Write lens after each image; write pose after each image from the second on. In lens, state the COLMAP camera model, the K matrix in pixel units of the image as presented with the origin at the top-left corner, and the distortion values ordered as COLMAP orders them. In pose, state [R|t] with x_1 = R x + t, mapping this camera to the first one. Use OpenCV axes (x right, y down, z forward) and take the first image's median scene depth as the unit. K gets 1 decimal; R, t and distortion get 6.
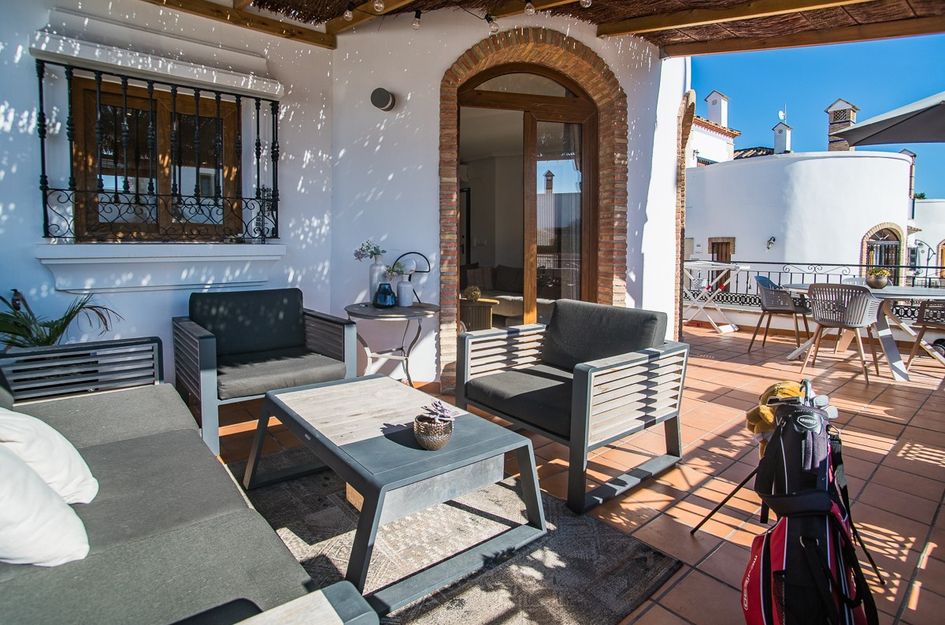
lens RADIAL K [[499.8, 0, 456.0], [0, 499.8, 265.6], [0, 0, 1]] dist [-0.089395, 0.042790]
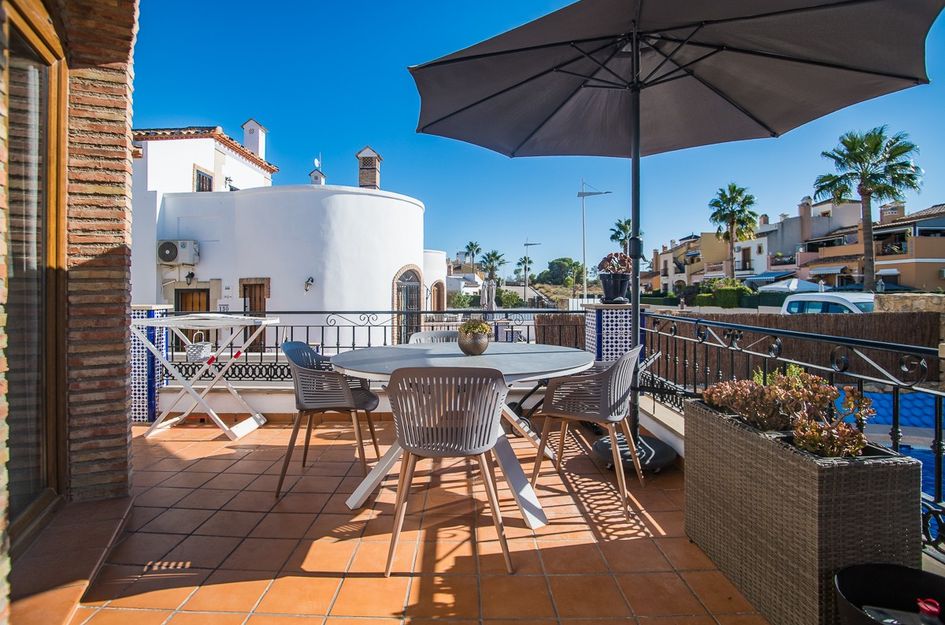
lens RADIAL K [[484.8, 0, 470.4], [0, 484.8, 284.5], [0, 0, 1]] dist [-0.082960, 0.043145]
pose [[0.623839, -0.002412, 0.781549, 0.502050], [0.043188, 0.998574, -0.031392, -0.022737], [-0.780359, 0.053338, 0.623053, 0.764073]]
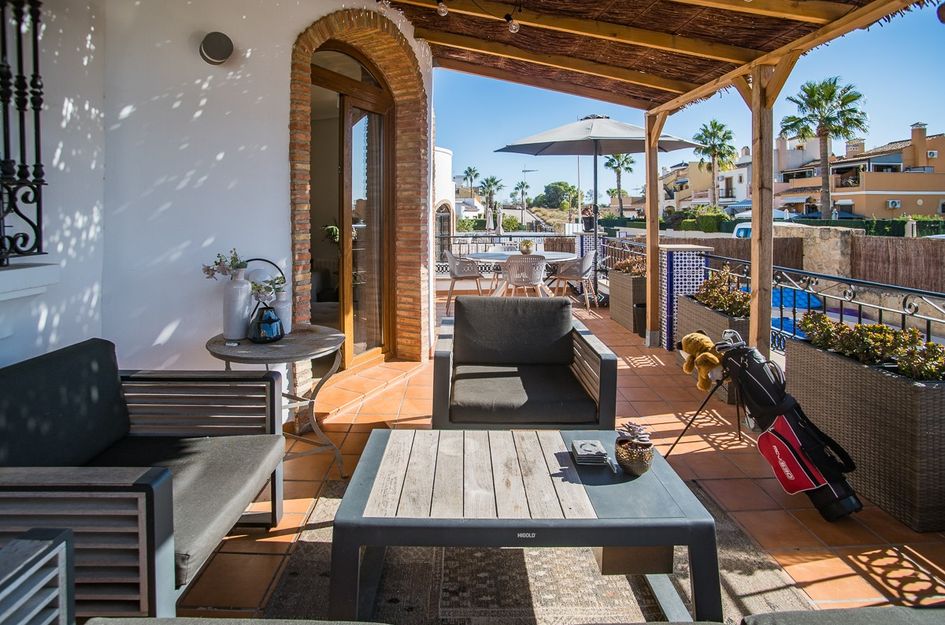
lens RADIAL K [[491.1, 0, 472.5], [0, 491.1, 204.1], [0, 0, 1]] dist [-0.048659, 0.024804]
pose [[0.611978, 0.004738, 0.790861, -0.449957], [0.040188, 0.998504, -0.037080, -0.066506], [-0.789853, 0.054475, 0.610872, 0.275443]]
